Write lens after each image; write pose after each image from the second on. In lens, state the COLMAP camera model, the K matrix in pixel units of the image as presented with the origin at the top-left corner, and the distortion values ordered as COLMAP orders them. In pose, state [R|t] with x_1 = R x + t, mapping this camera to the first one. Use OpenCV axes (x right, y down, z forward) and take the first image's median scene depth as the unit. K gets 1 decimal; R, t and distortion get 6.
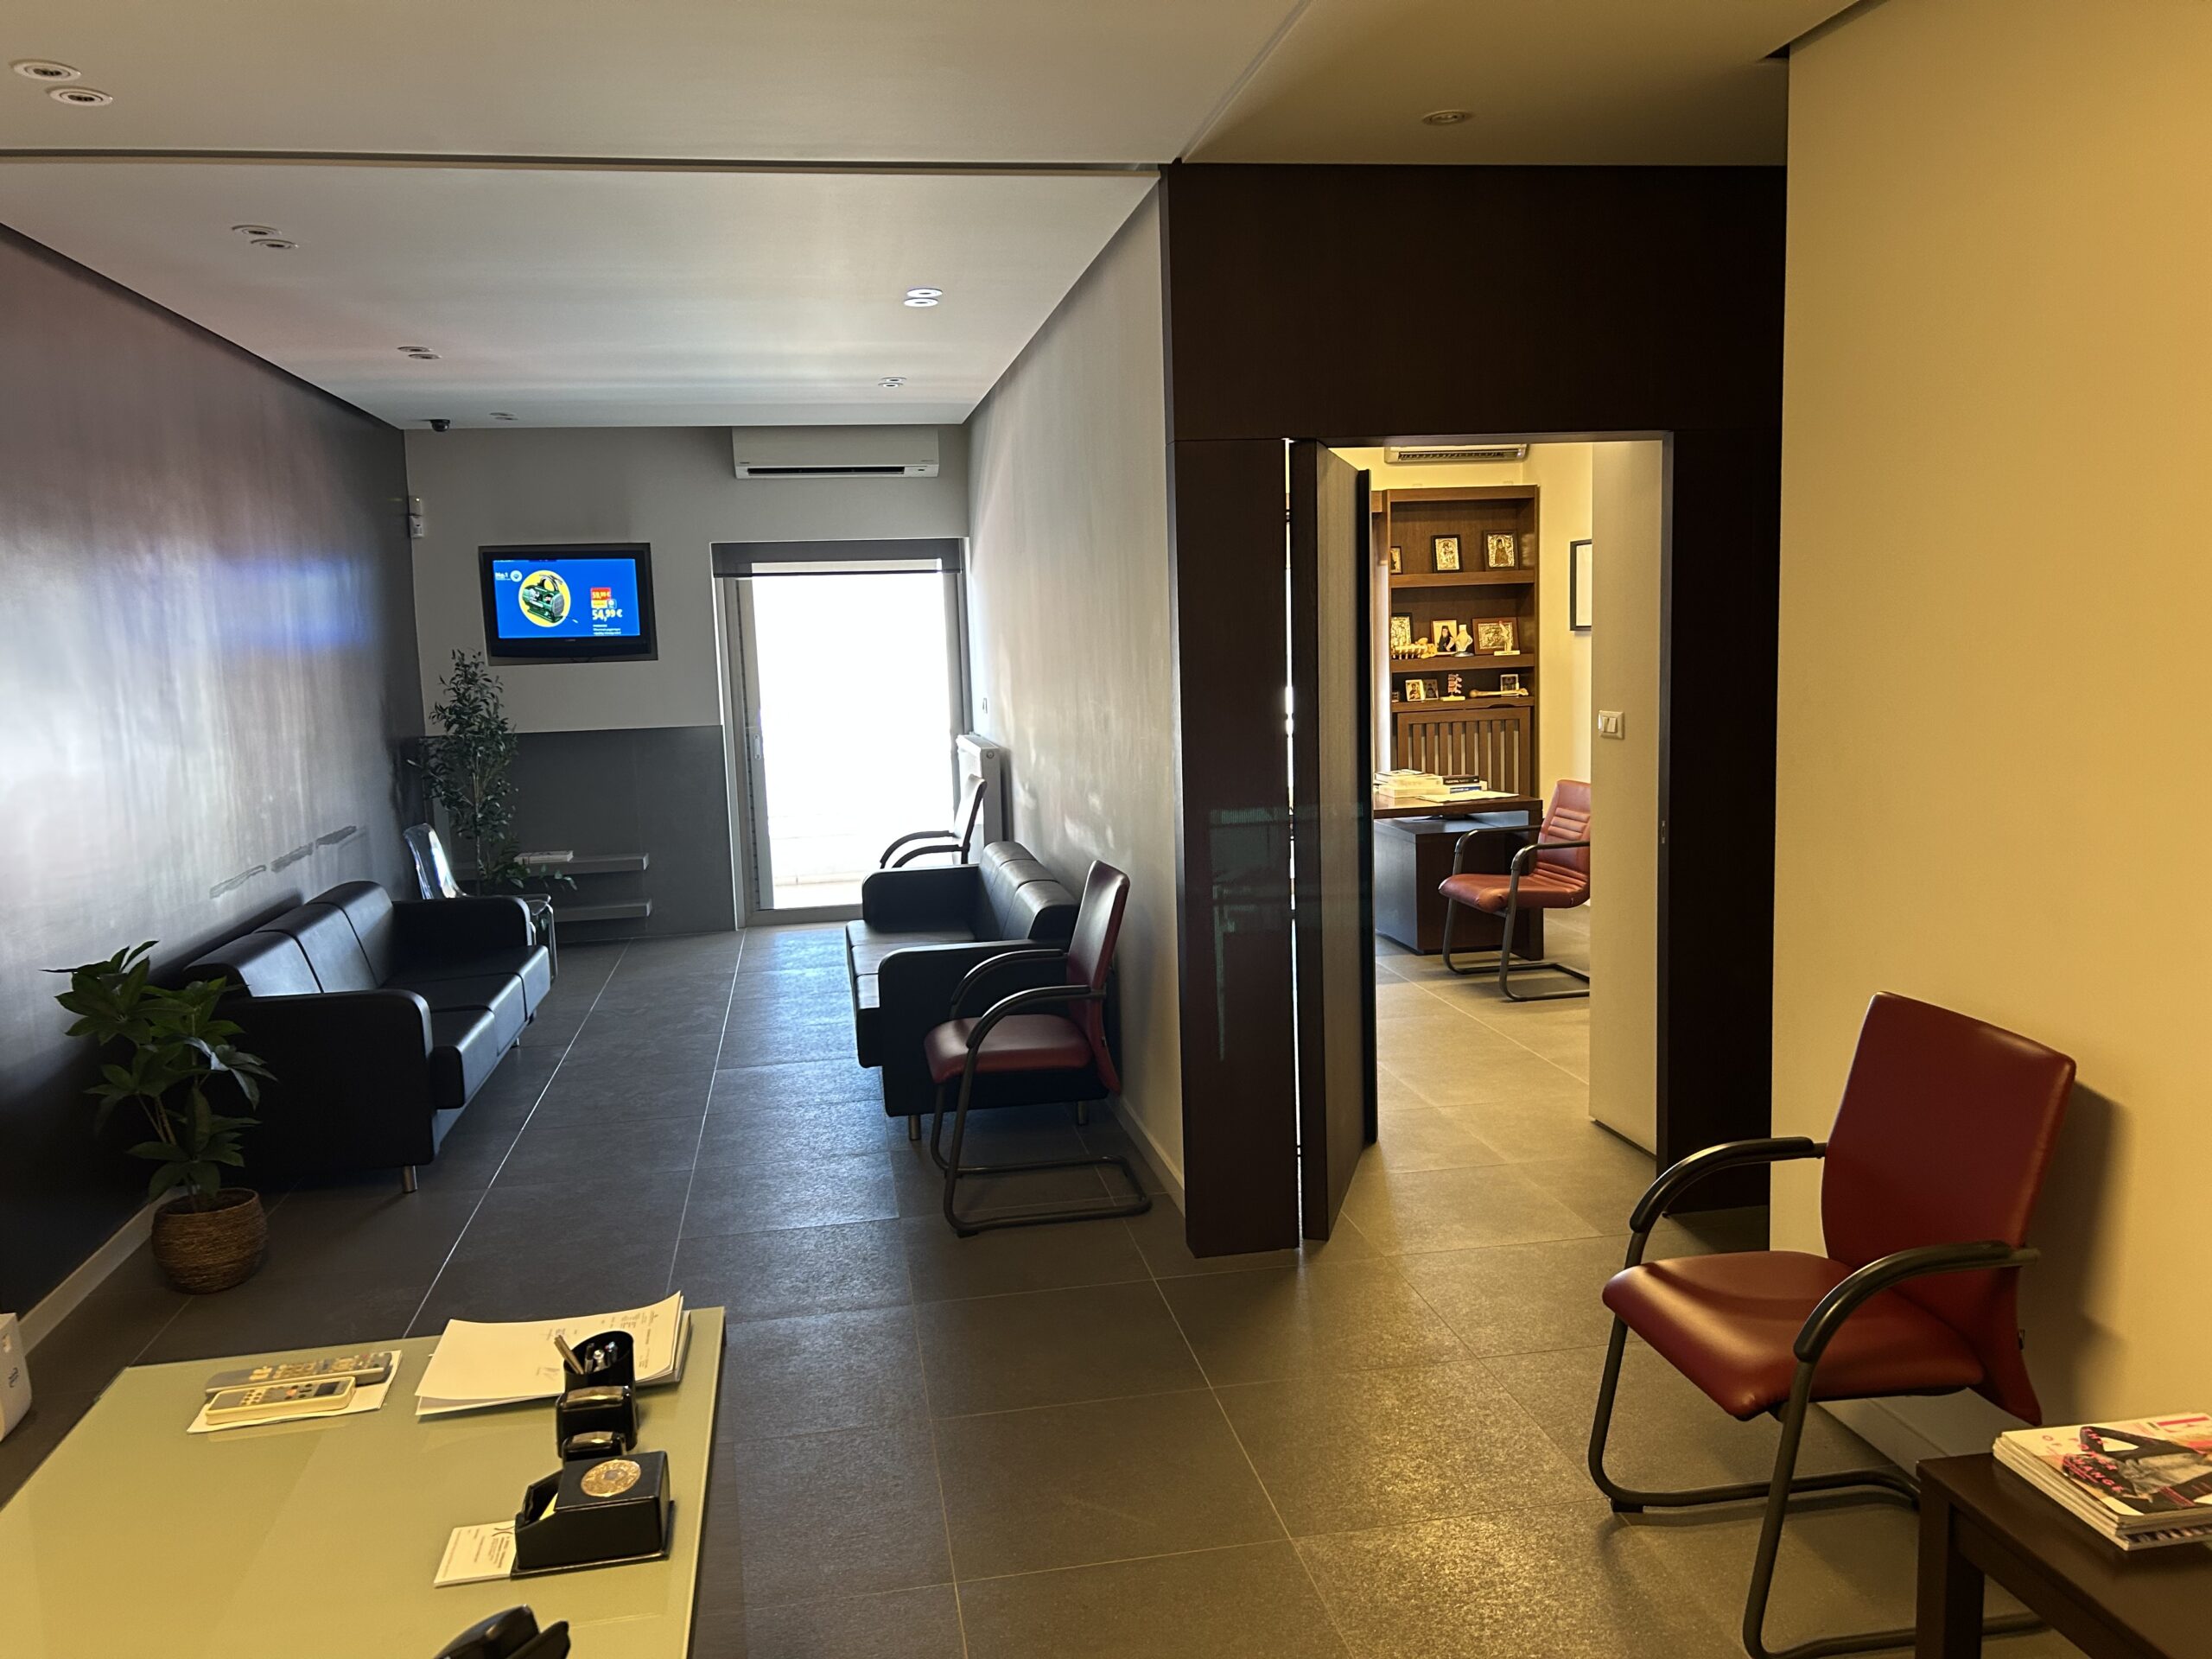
lens RADIAL K [[1680.2, 0, 1075.9], [0, 1680.2, 828.9], [0, 0, 1]] dist [0.063537, -0.062910]
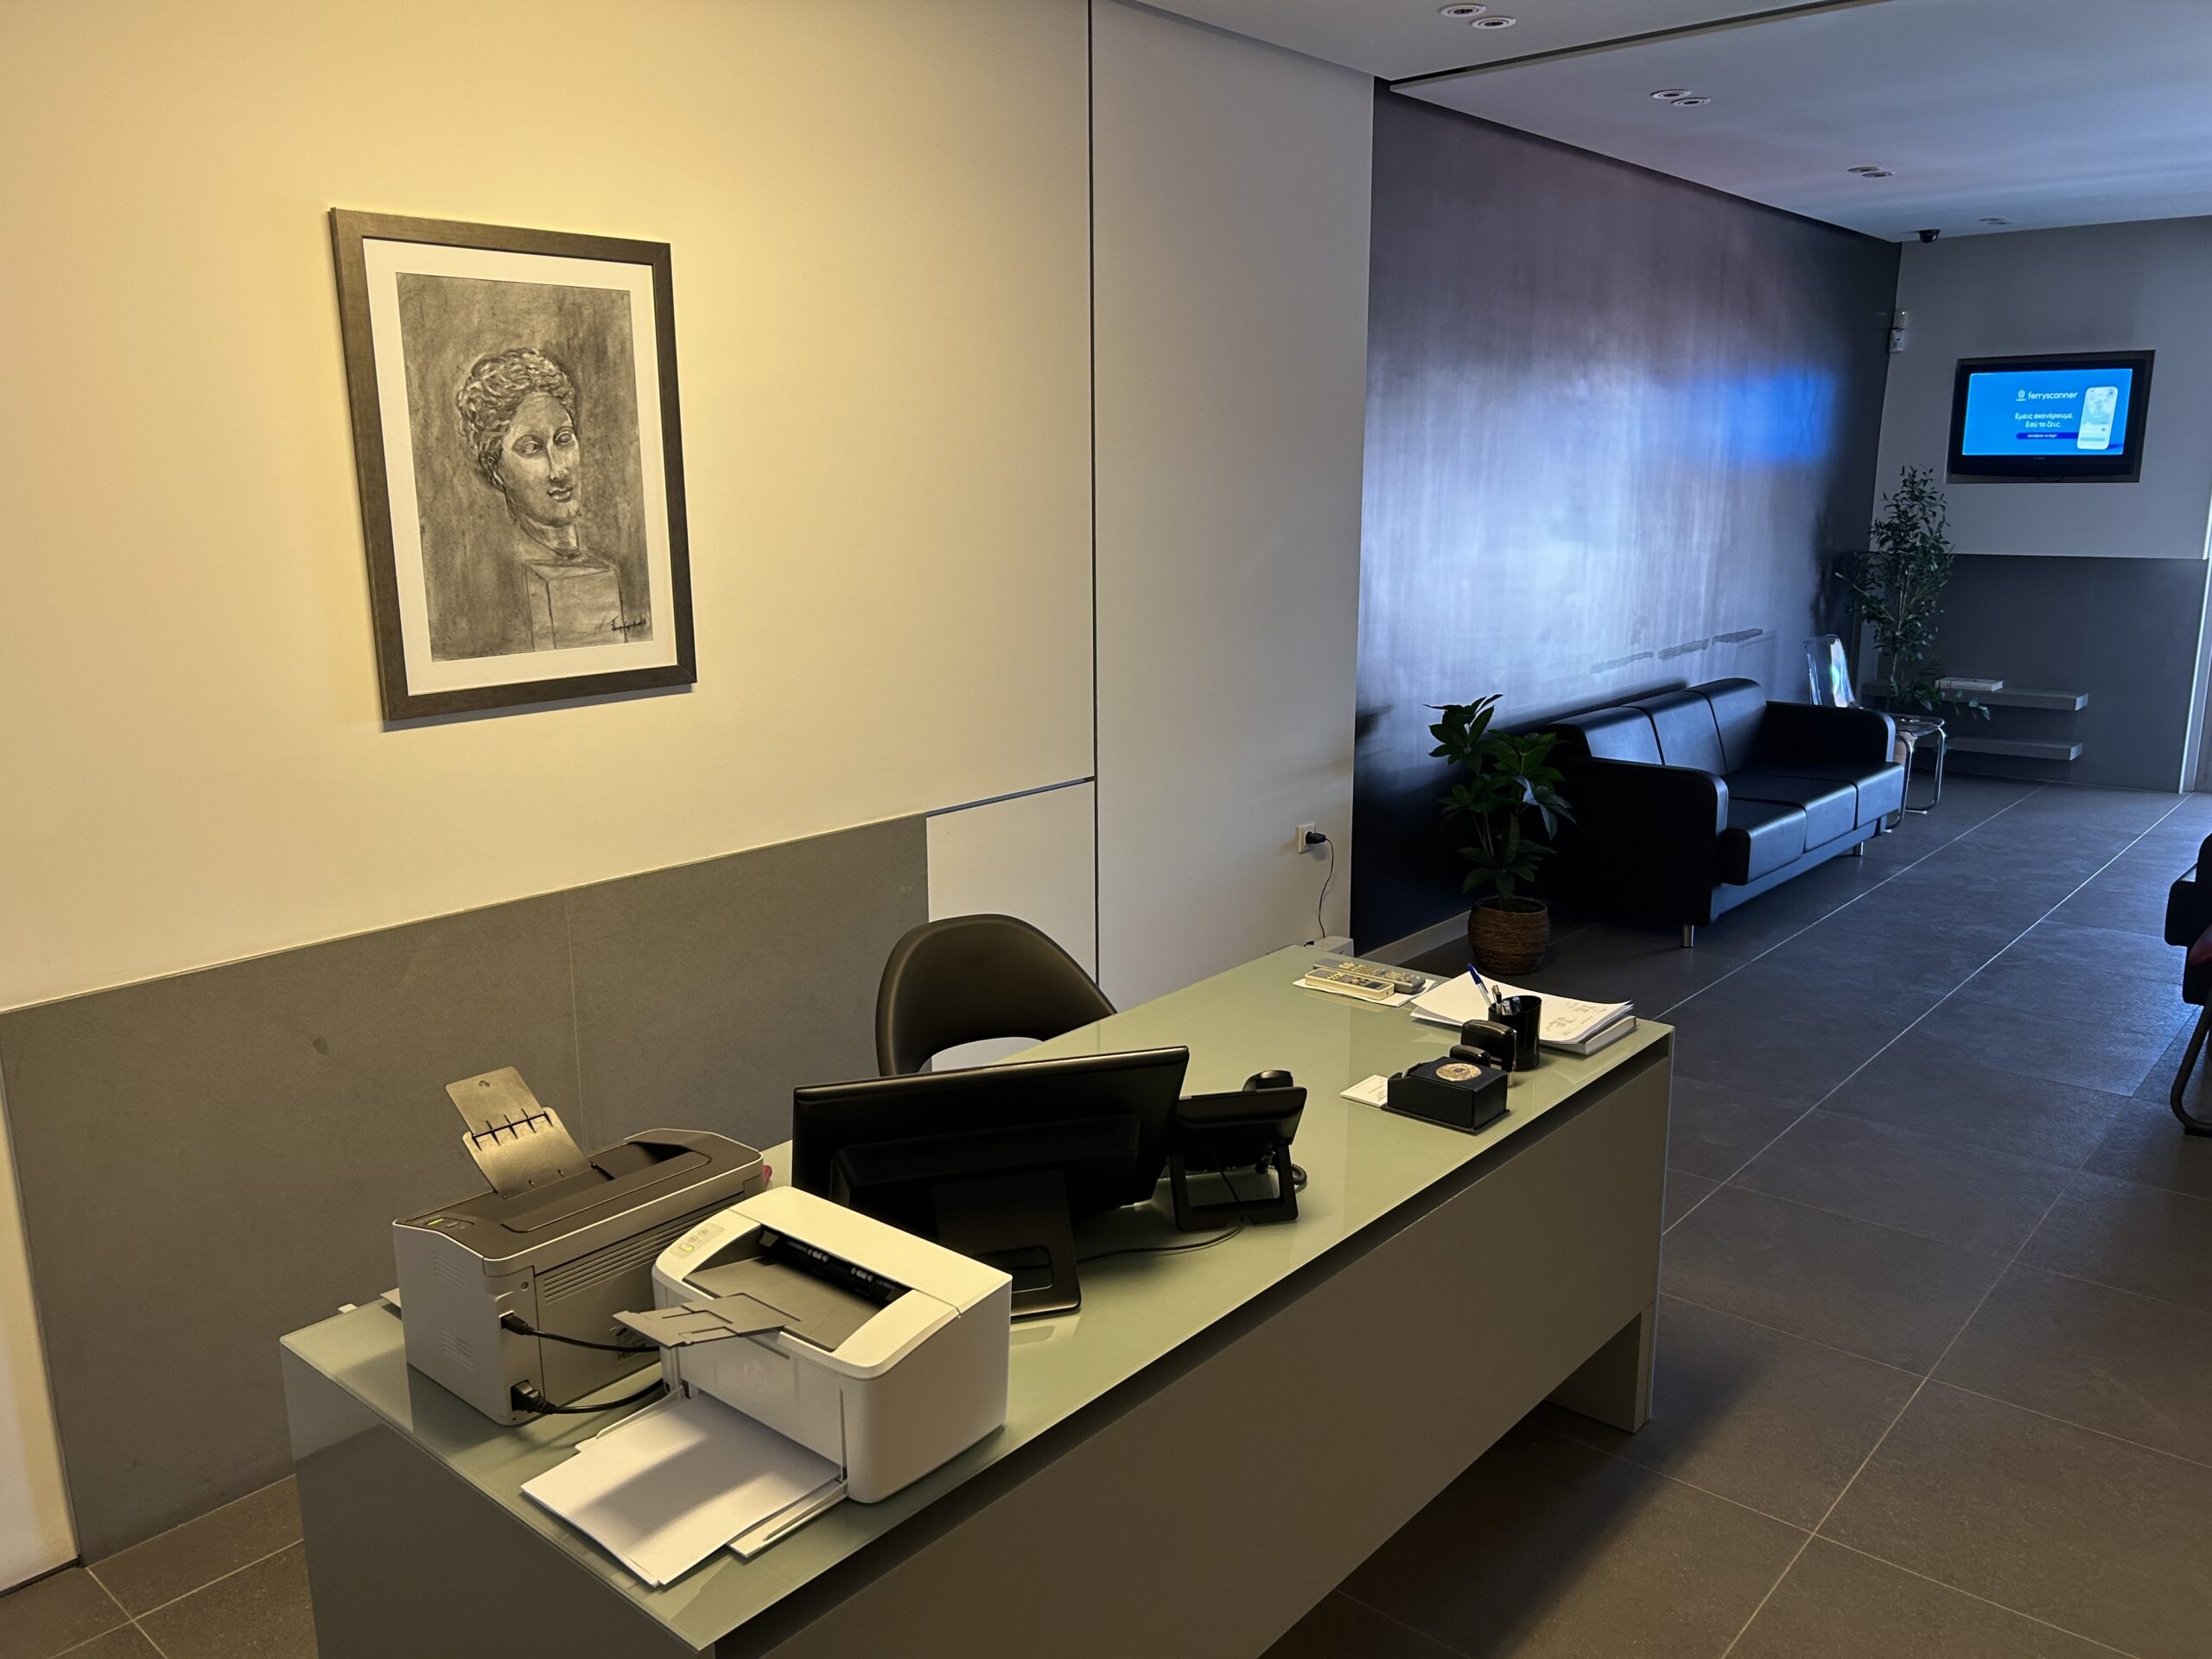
lens RADIAL K [[1680.2, 0, 1075.9], [0, 1680.2, 828.9], [0, 0, 1]] dist [0.063537, -0.062910]
pose [[0.632715, 0.192068, -0.750187, 0.158941], [-0.109596, 0.981212, 0.158782, -0.000756], [0.766590, -0.018246, 0.641878, -0.040530]]
